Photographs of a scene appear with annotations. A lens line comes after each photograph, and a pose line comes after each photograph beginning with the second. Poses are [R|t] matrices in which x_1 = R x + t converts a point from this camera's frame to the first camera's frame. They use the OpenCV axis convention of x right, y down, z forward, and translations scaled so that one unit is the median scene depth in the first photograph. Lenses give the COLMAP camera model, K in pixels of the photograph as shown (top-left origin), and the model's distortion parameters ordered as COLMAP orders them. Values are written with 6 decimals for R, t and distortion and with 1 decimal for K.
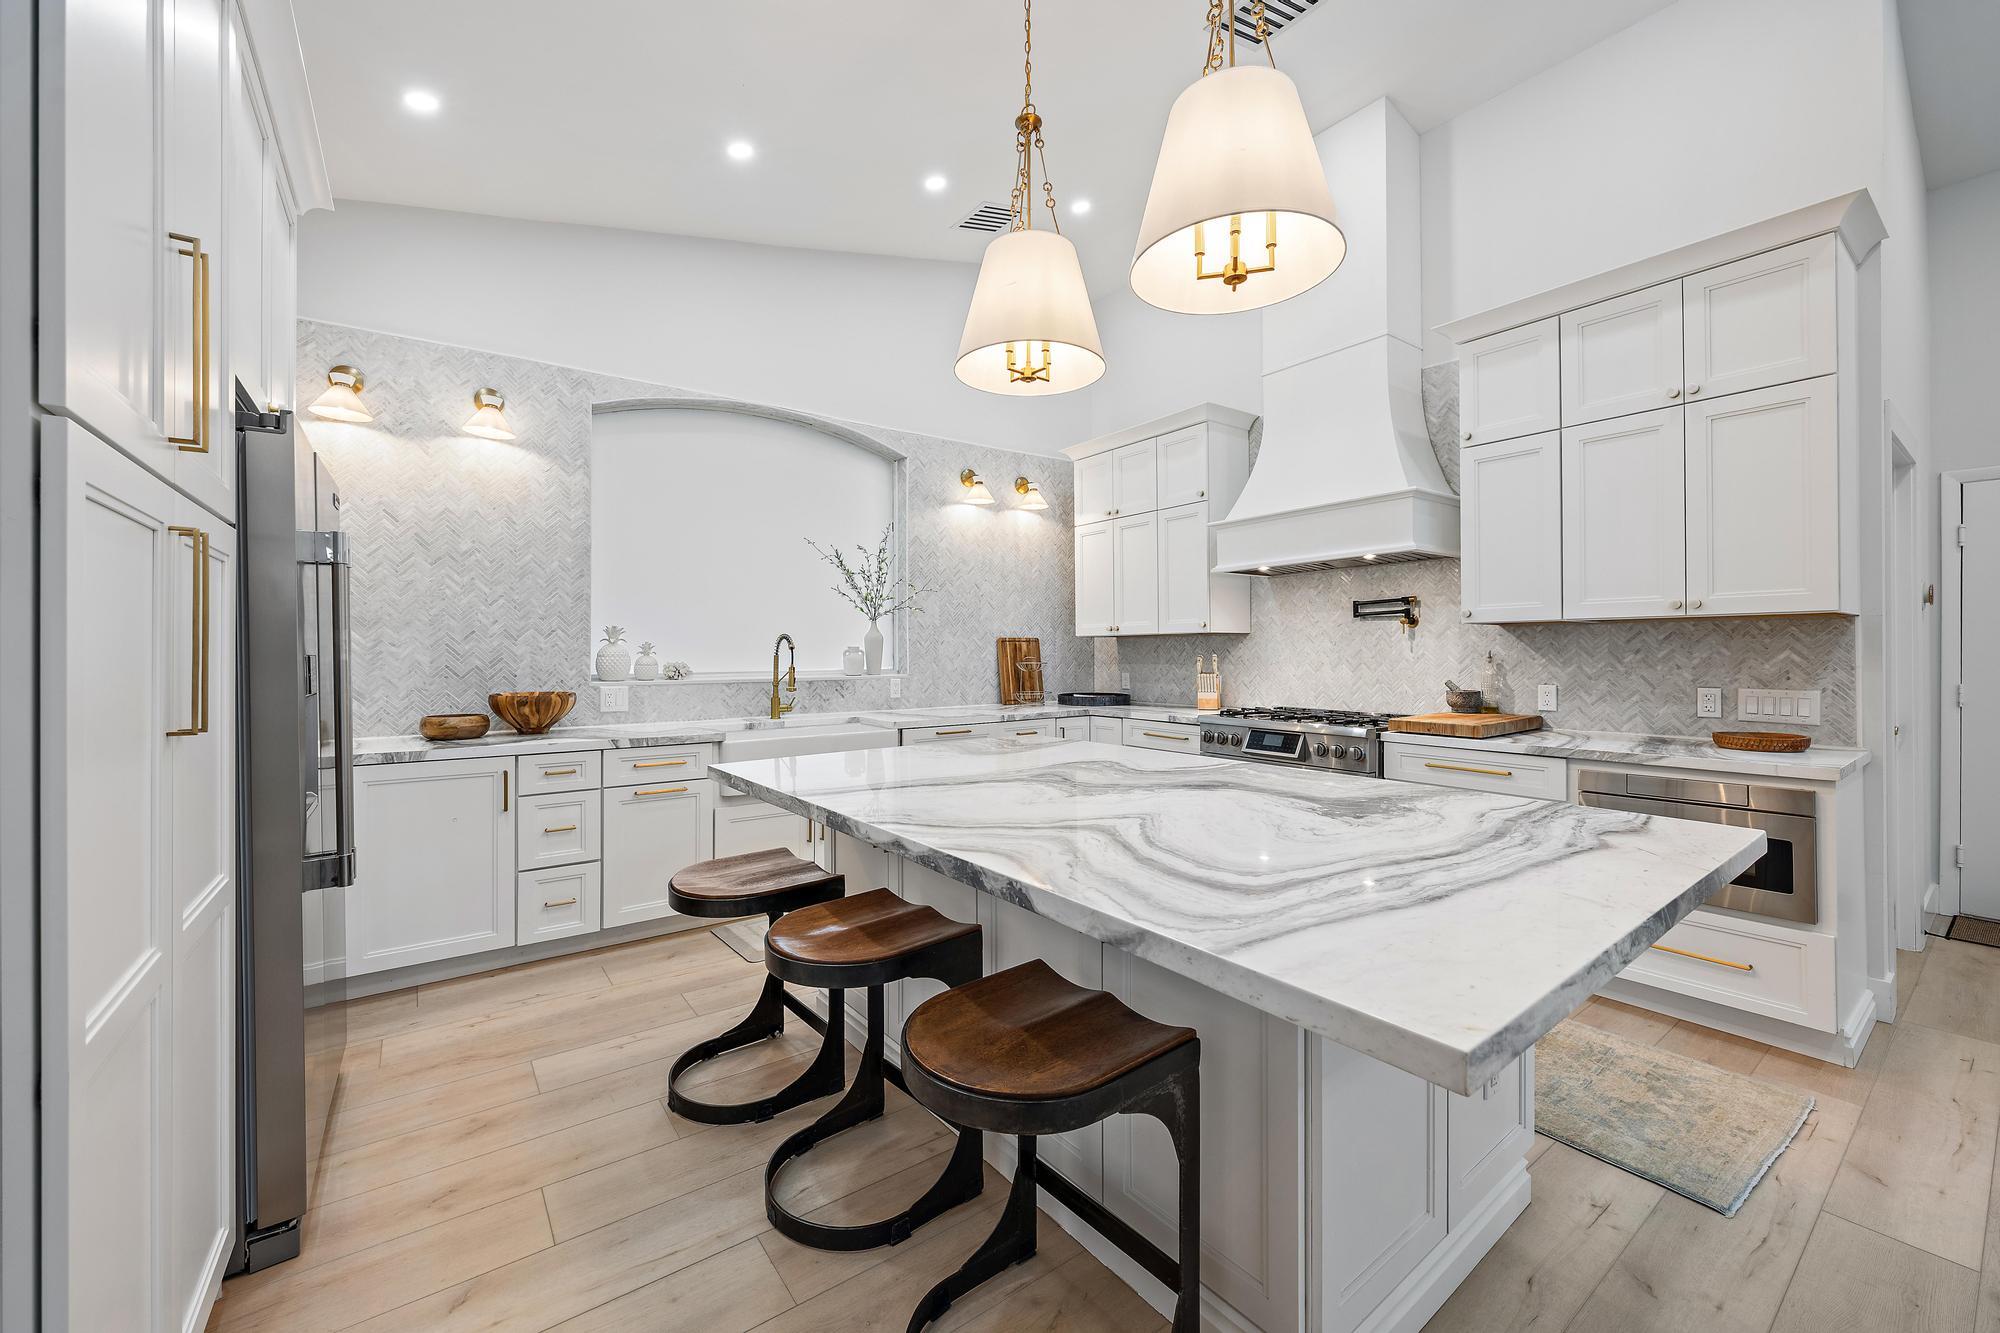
lens RADIAL K [[775.2, 0, 1002.7], [0, 775.2, 649.7], [0, 0, 1]] dist [-0.000906, -0.000114]
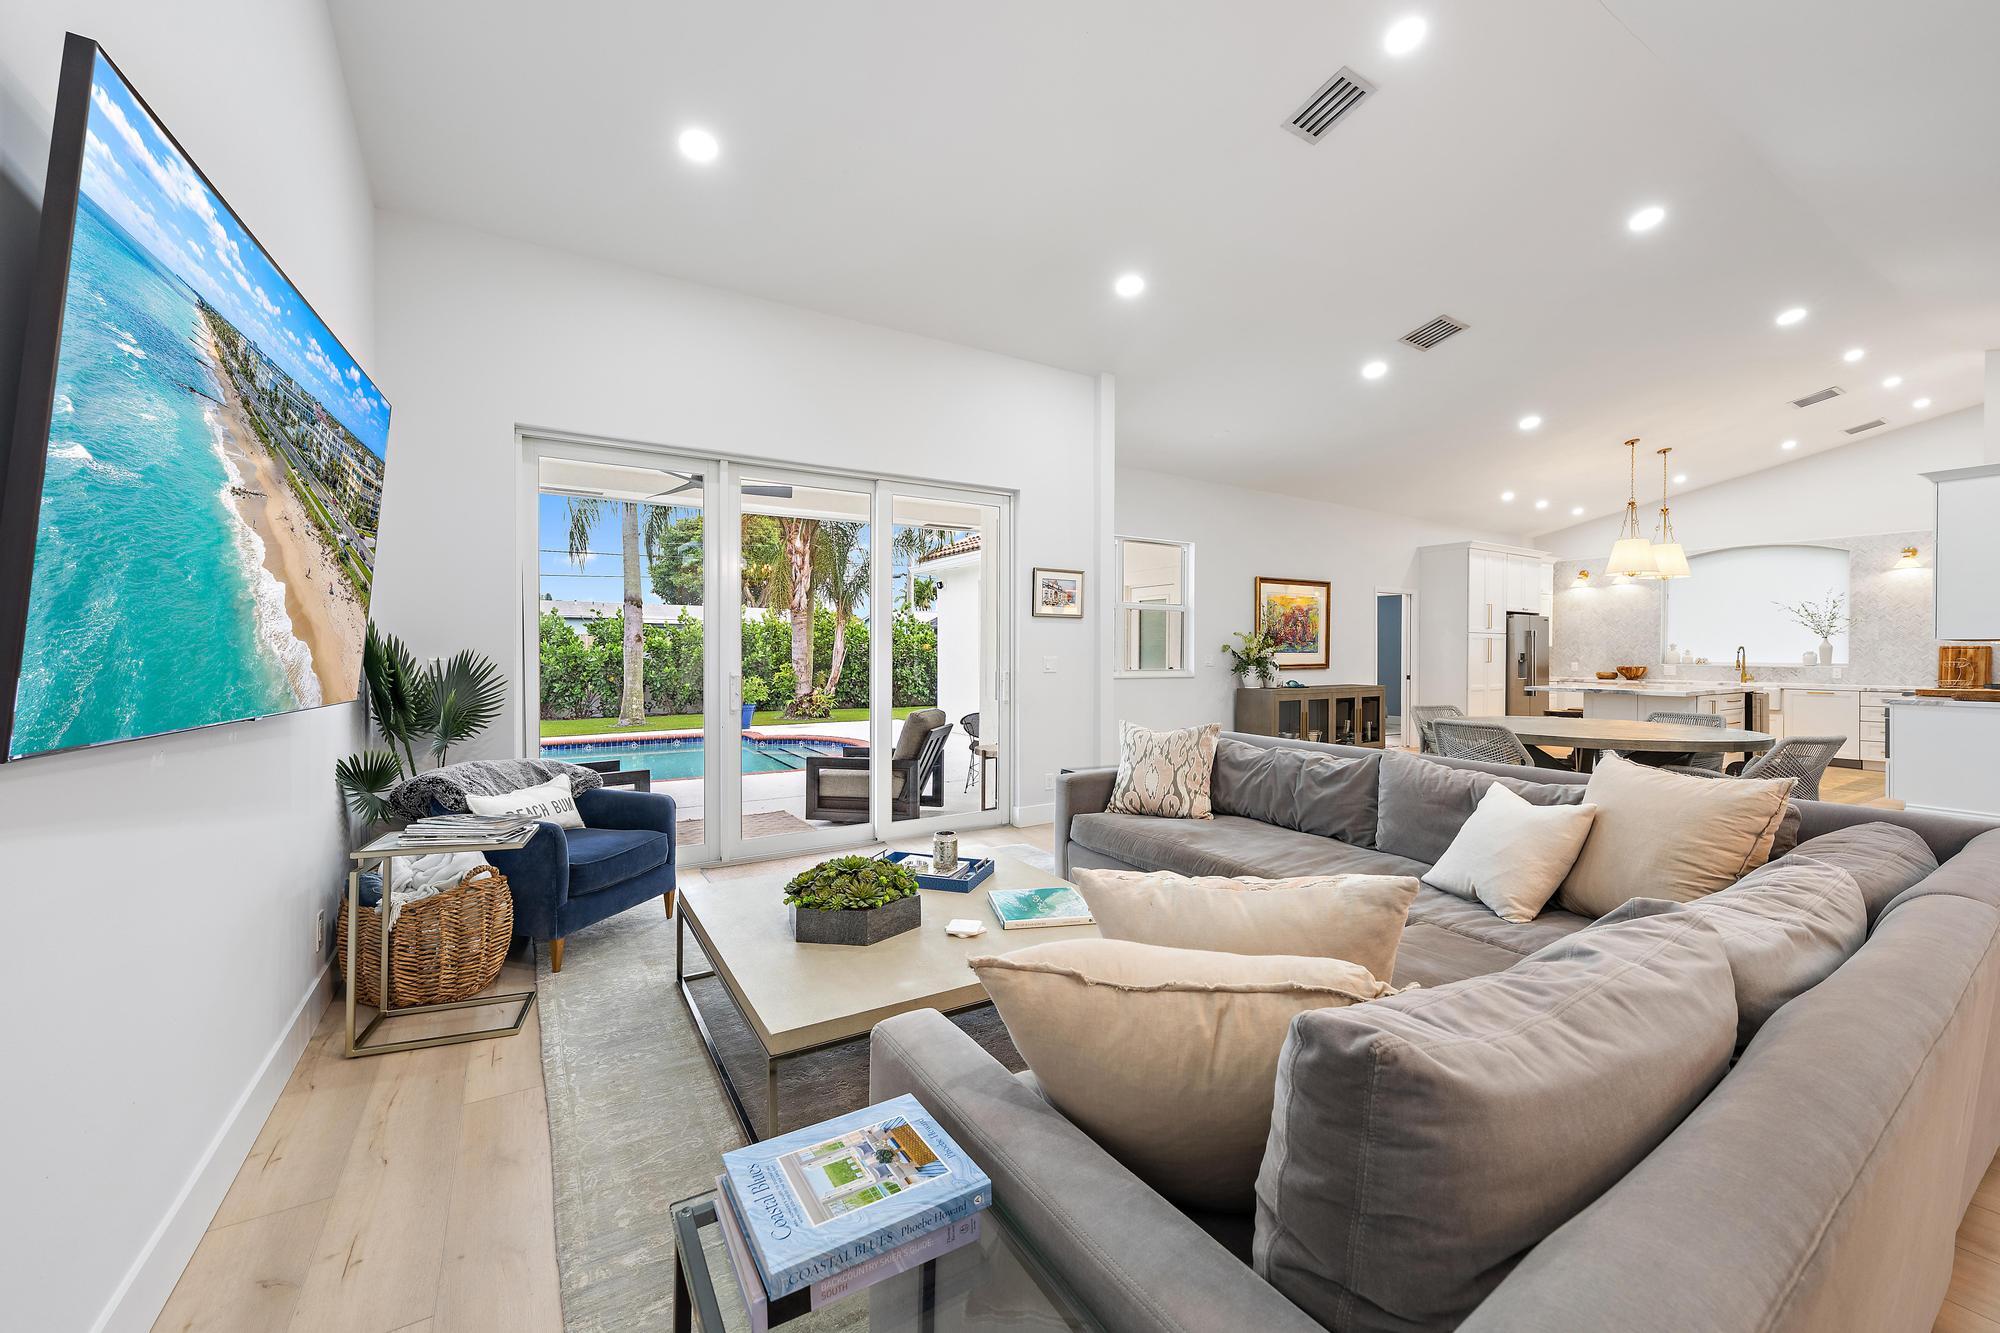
lens RADIAL K [[775.2, 0, 1002.7], [0, 775.2, 649.7], [0, 0, 1]] dist [-0.000906, -0.000114]
pose [[-0.085971, 0.002083, -0.996295, 2.539597], [-0.001934, 0.999996, 0.002258, -0.011818], [0.996296, 0.002121, -0.085966, -1.162808]]
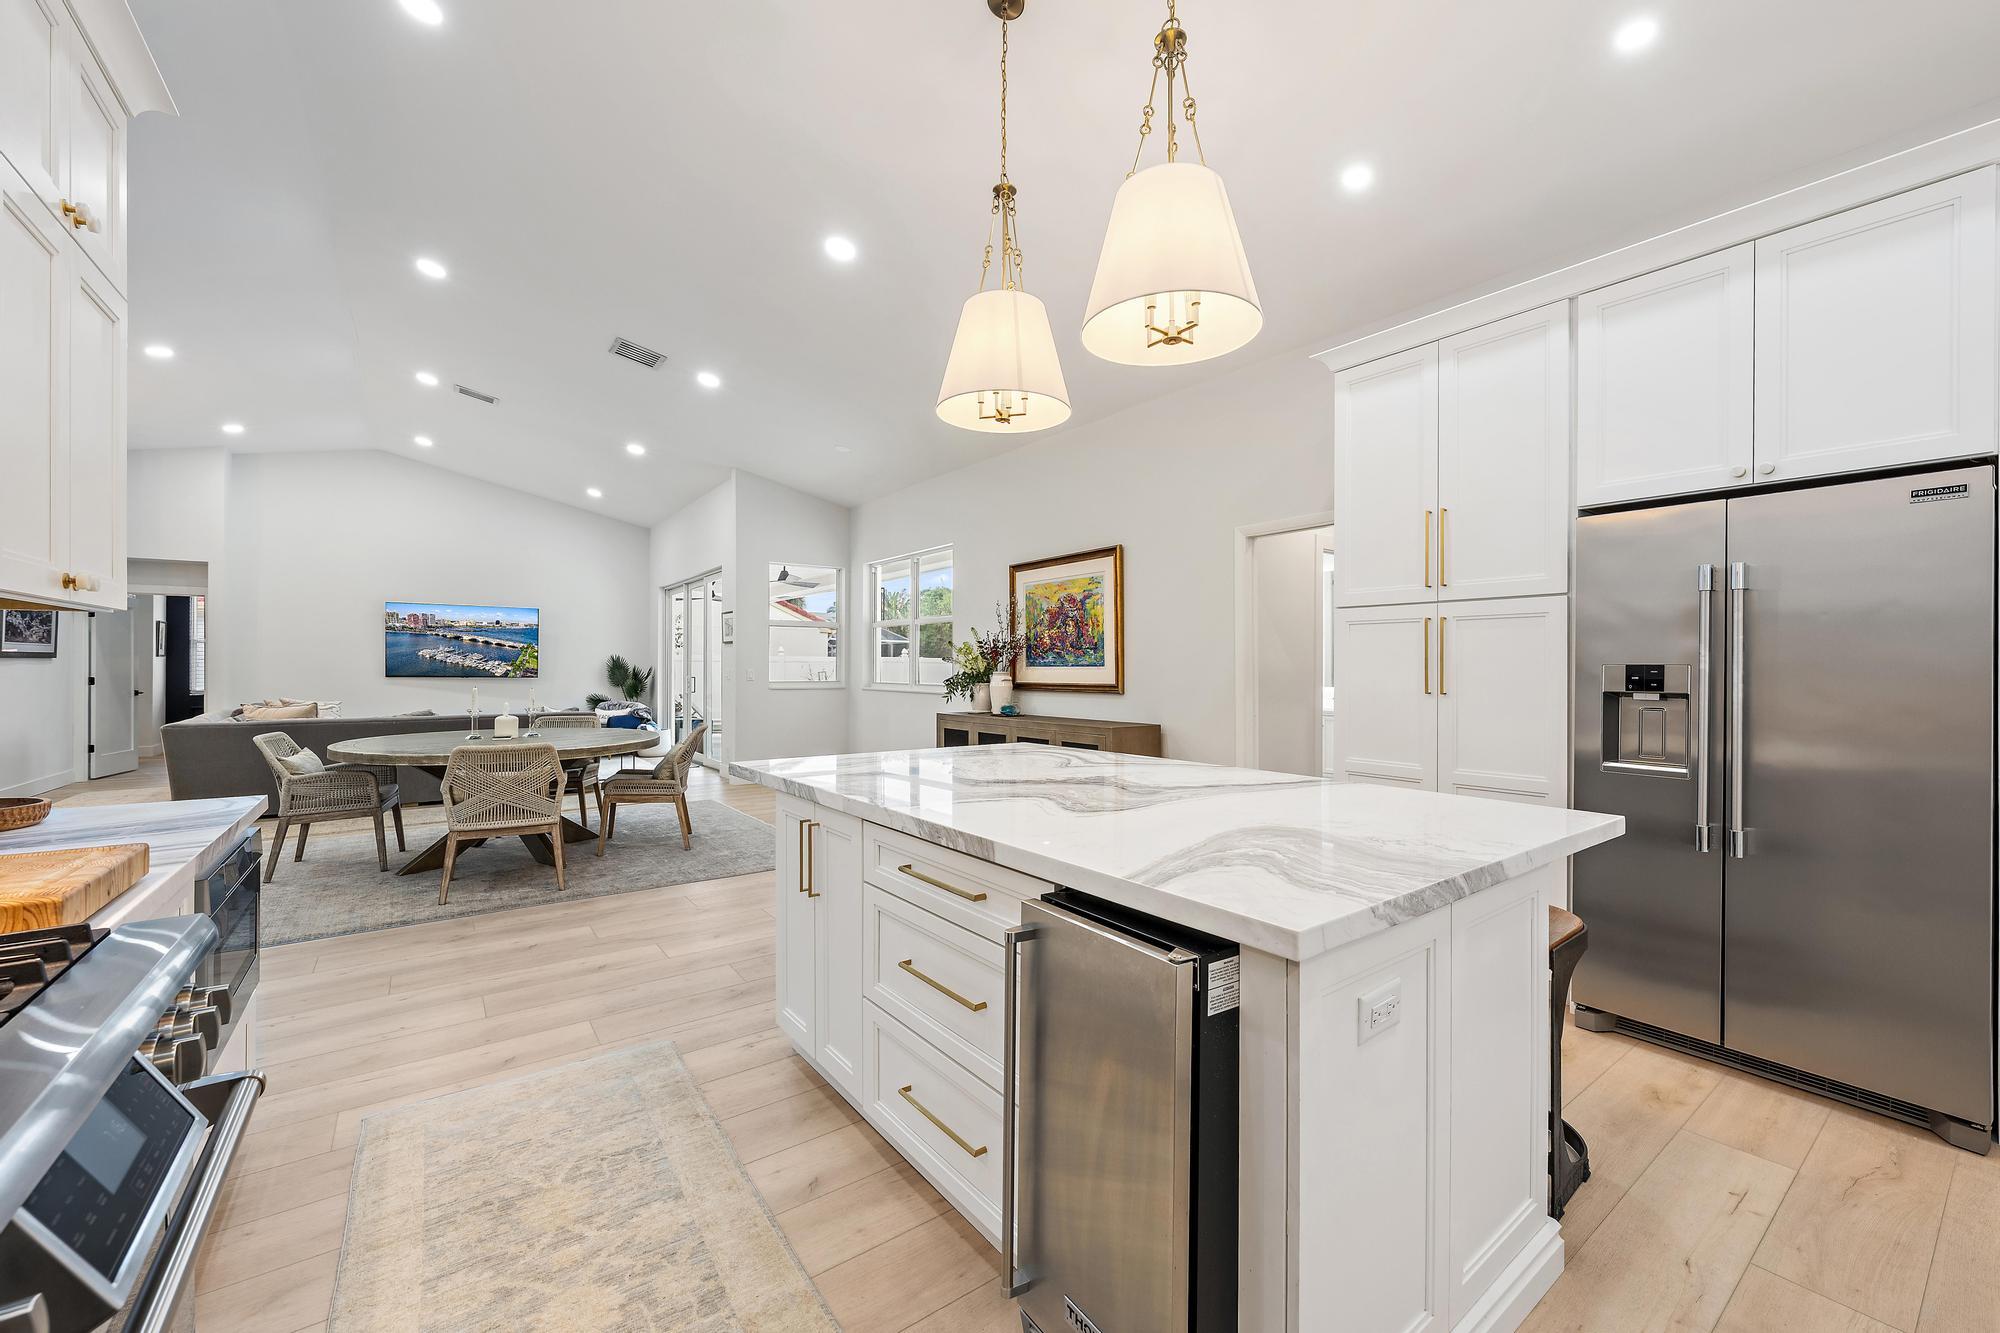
lens RADIAL K [[776.8, 0, 1000.0], [0, 776.8, 666.5], [0, 0, 1]] dist [0.000883, 0.000024]
pose [[-0.999977, 0.002791, 0.006217, 0.137863], [0.002777, 0.999994, -0.002295, 0.004960], [-0.006223, -0.002277, -0.999978, 1.178810]]
